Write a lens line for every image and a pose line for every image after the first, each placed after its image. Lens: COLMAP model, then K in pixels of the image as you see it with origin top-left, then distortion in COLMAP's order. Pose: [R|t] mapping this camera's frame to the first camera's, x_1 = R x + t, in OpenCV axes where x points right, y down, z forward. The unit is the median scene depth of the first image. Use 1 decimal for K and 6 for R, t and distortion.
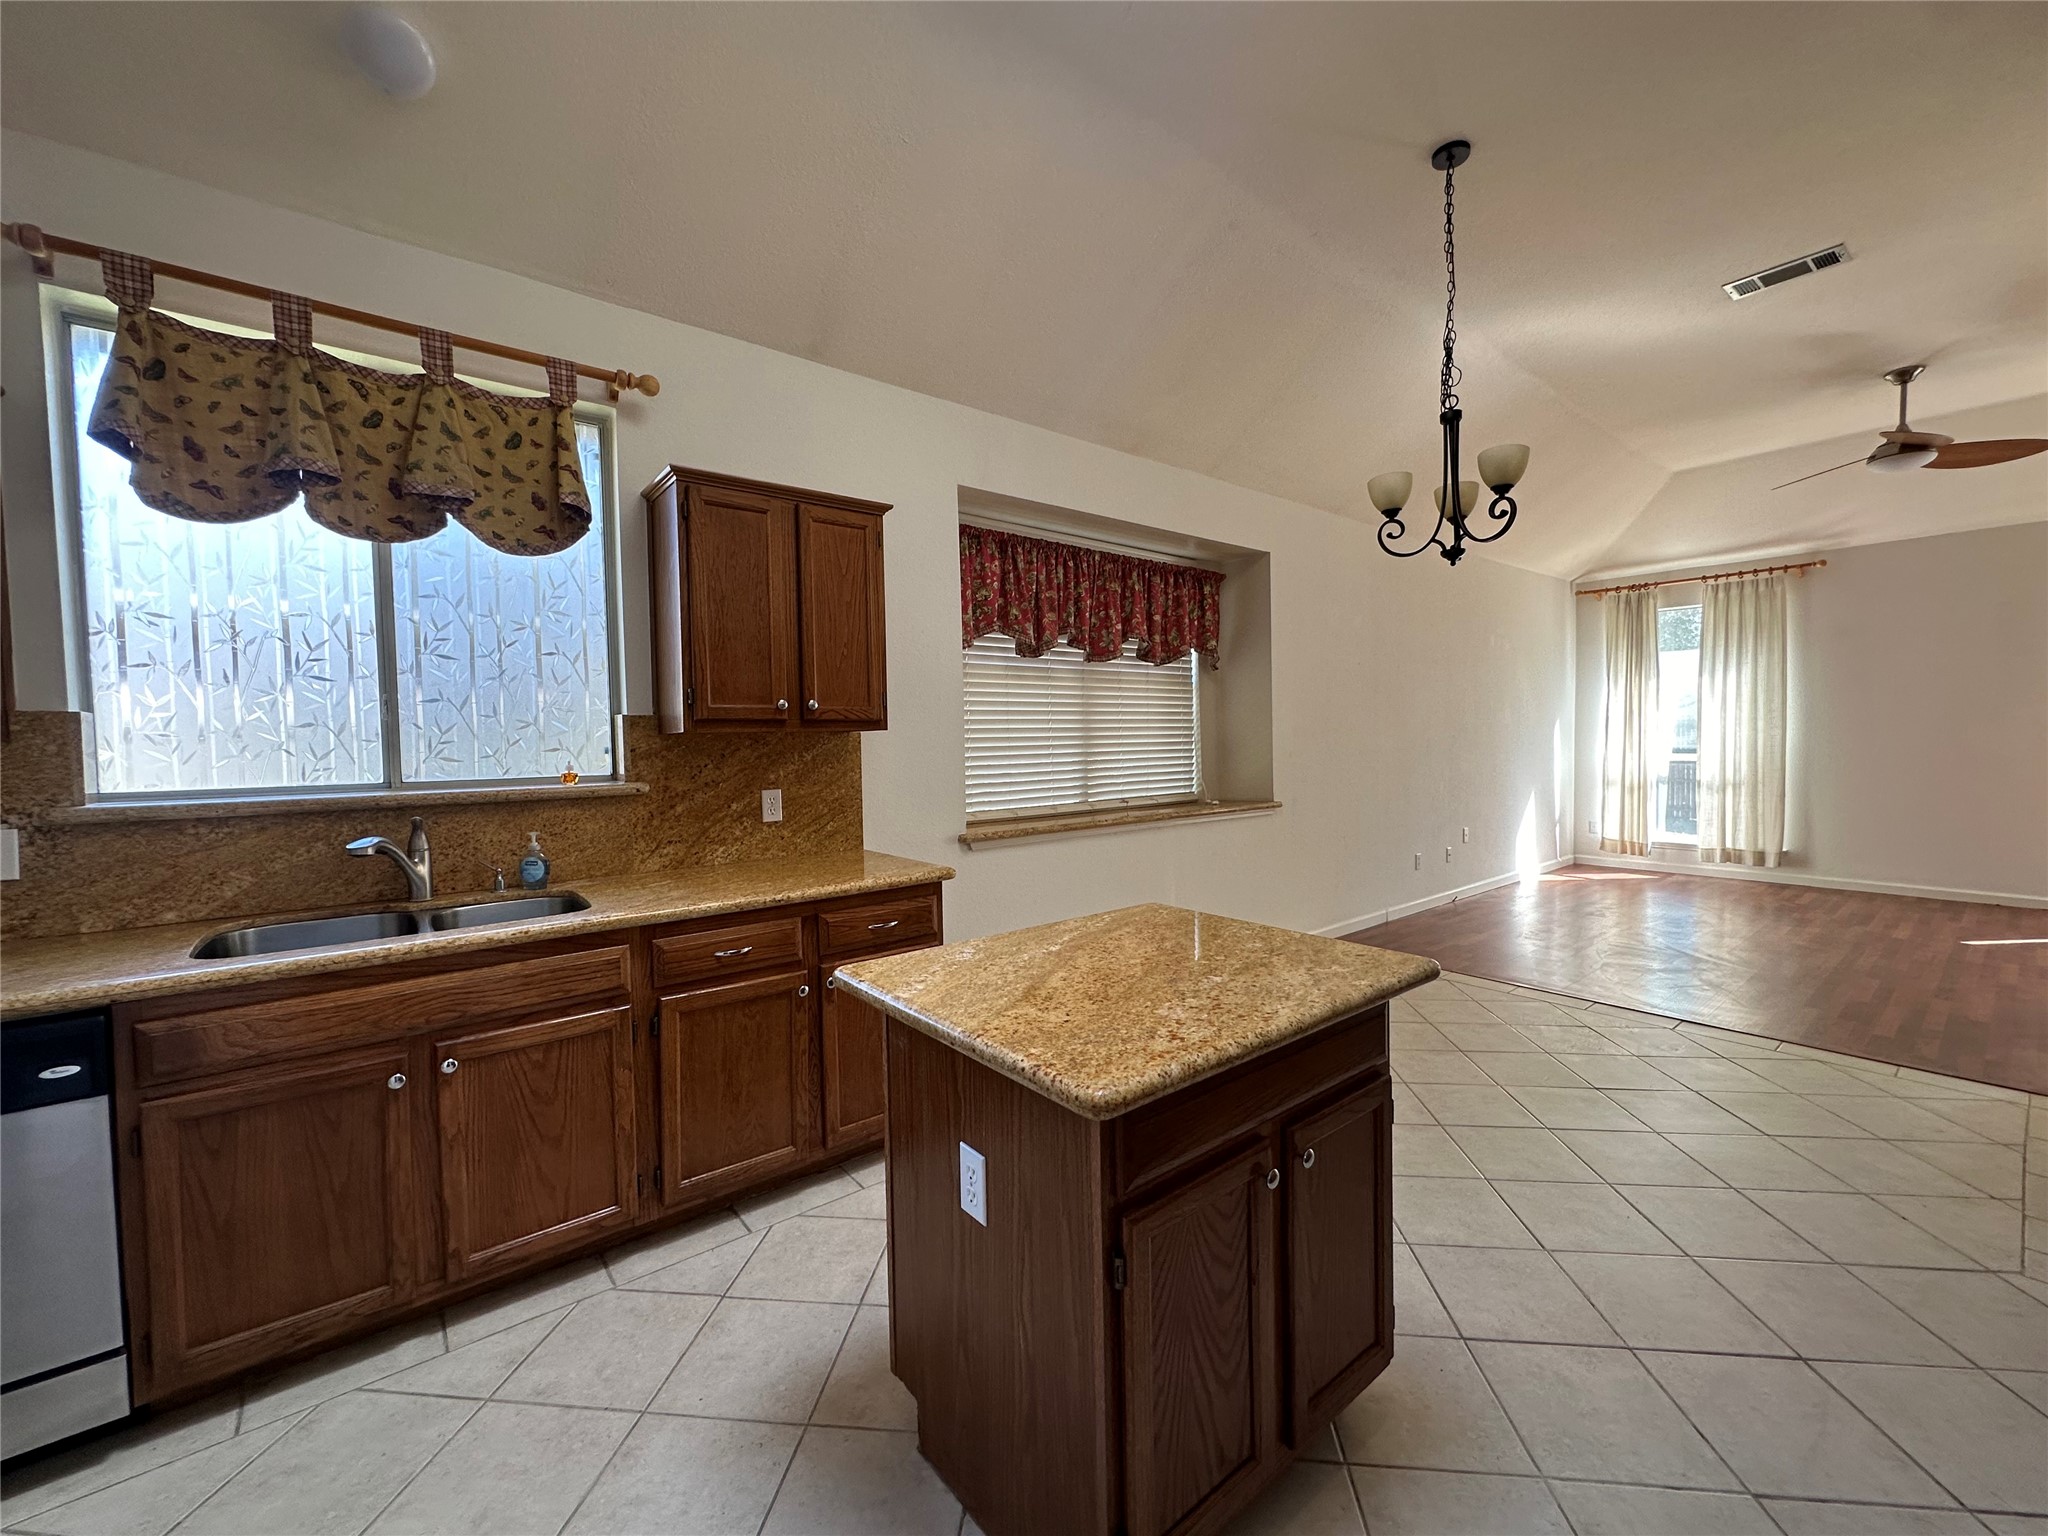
lens RADIAL K [[818.2, 0, 1023.0], [0, 818.2, 768.3], [0, 0, 1]] dist [-0.004670, 0.001187]
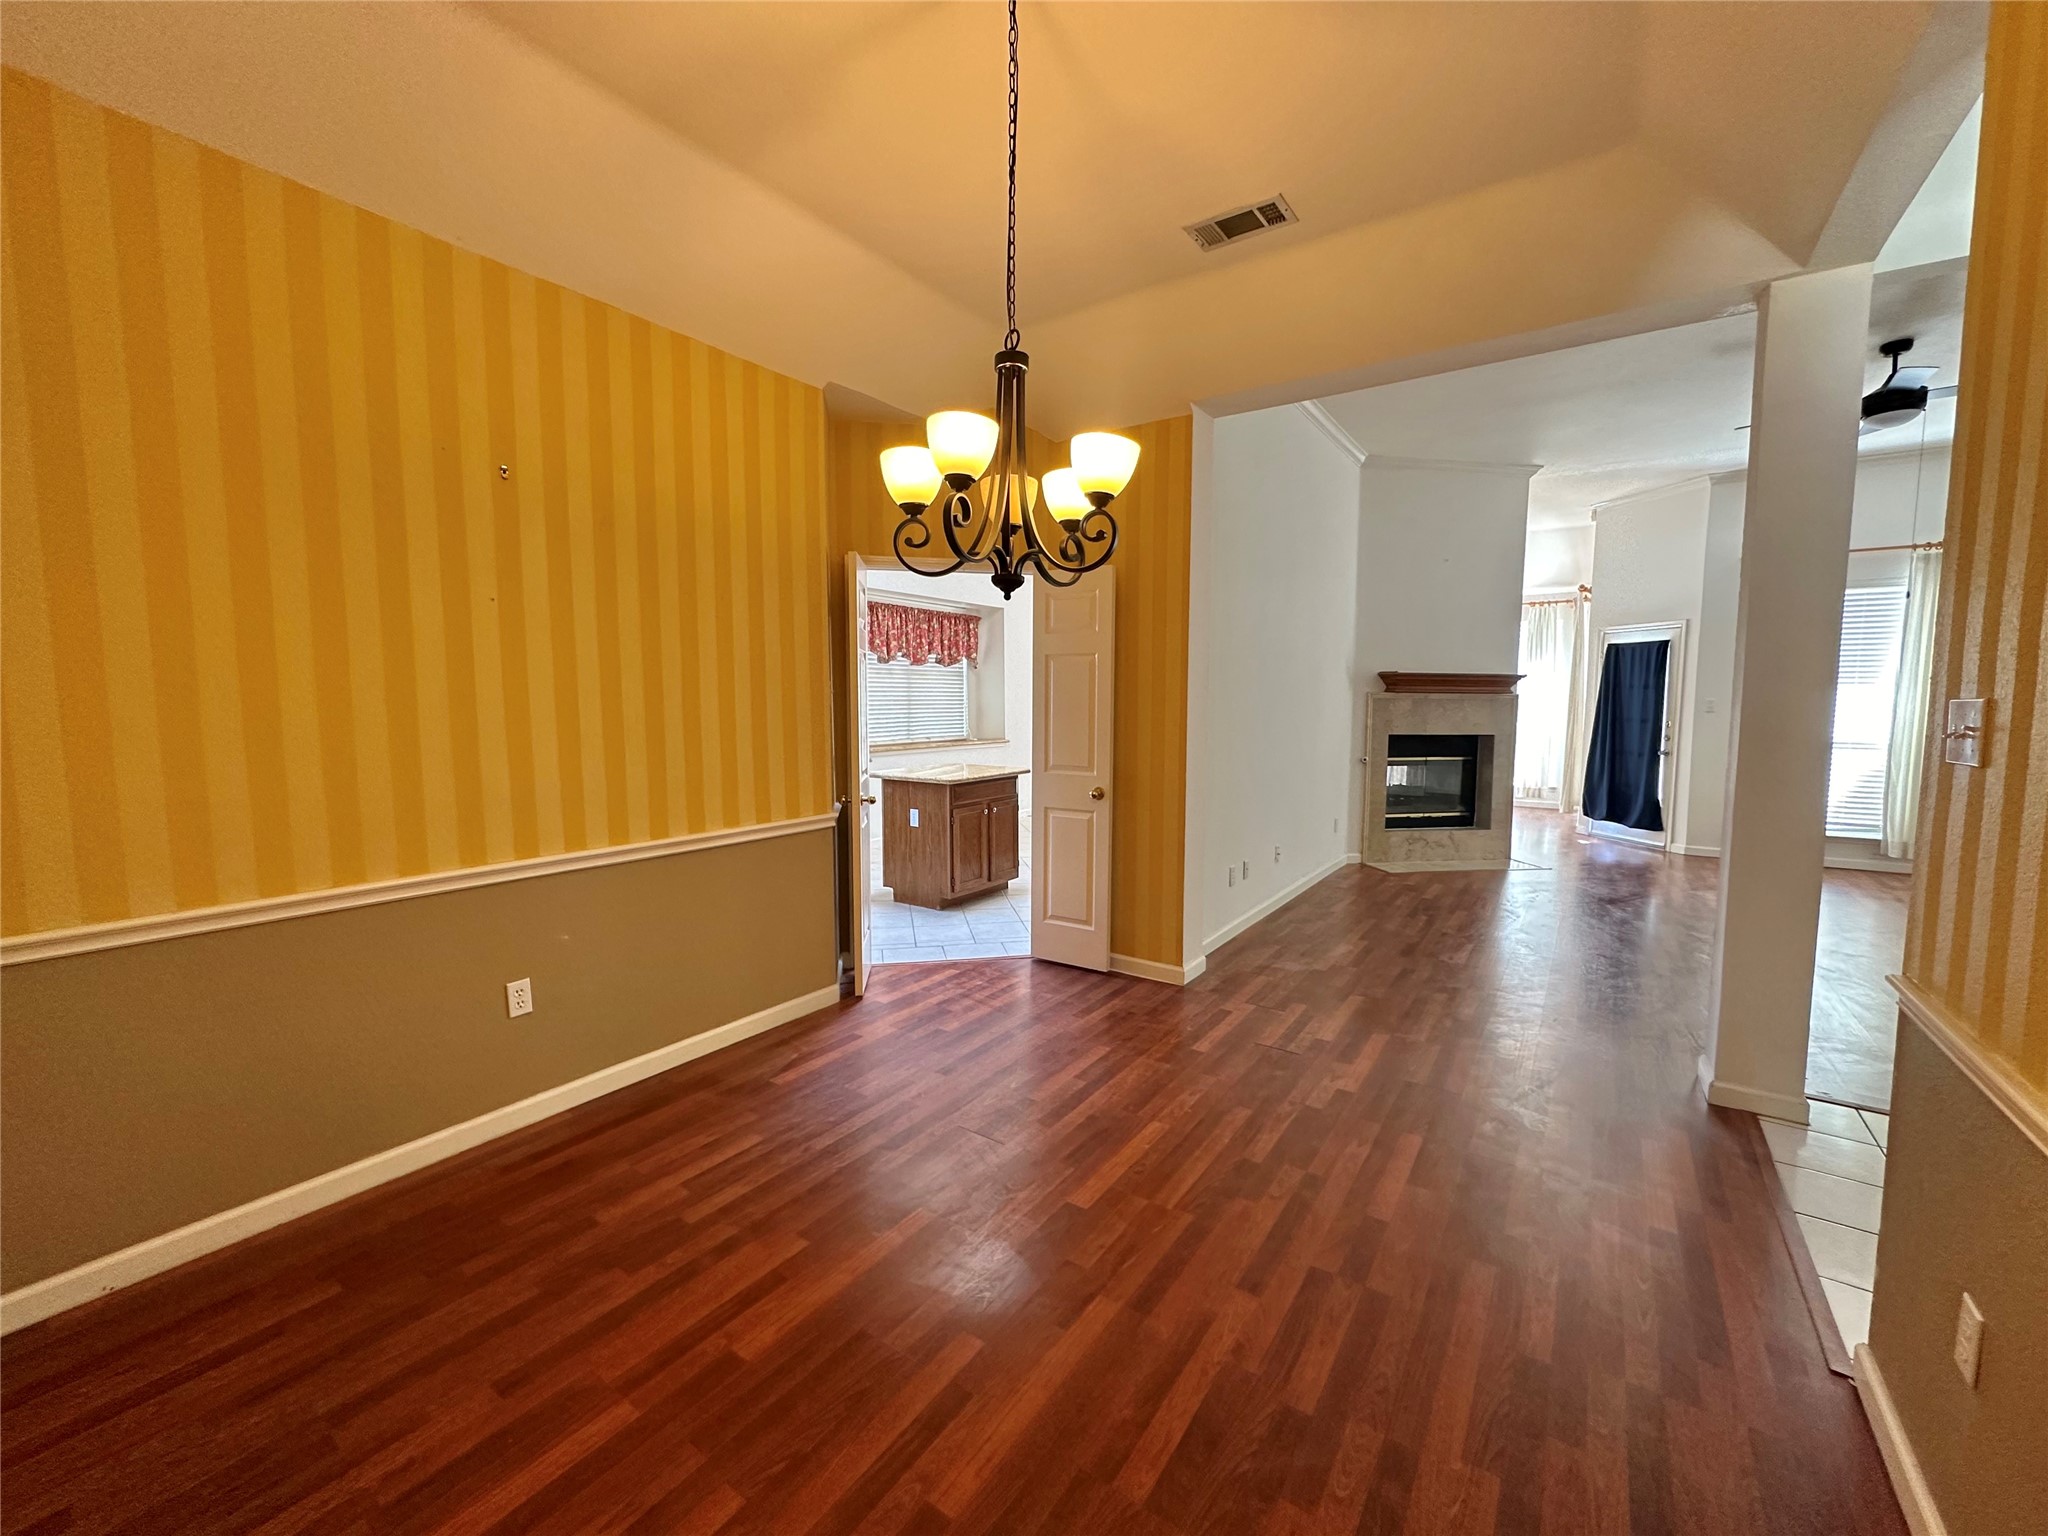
lens RADIAL K [[818.2, 0, 1024.5], [0, 818.2, 766.7], [0, 0, 1]] dist [-0.004670, 0.001187]
pose [[0.959788, -0.010288, 0.280536, -0.099930], [-0.003294, 0.998847, 0.047901, 0.007968], [-0.280706, -0.046899, 0.958647, -0.451270]]
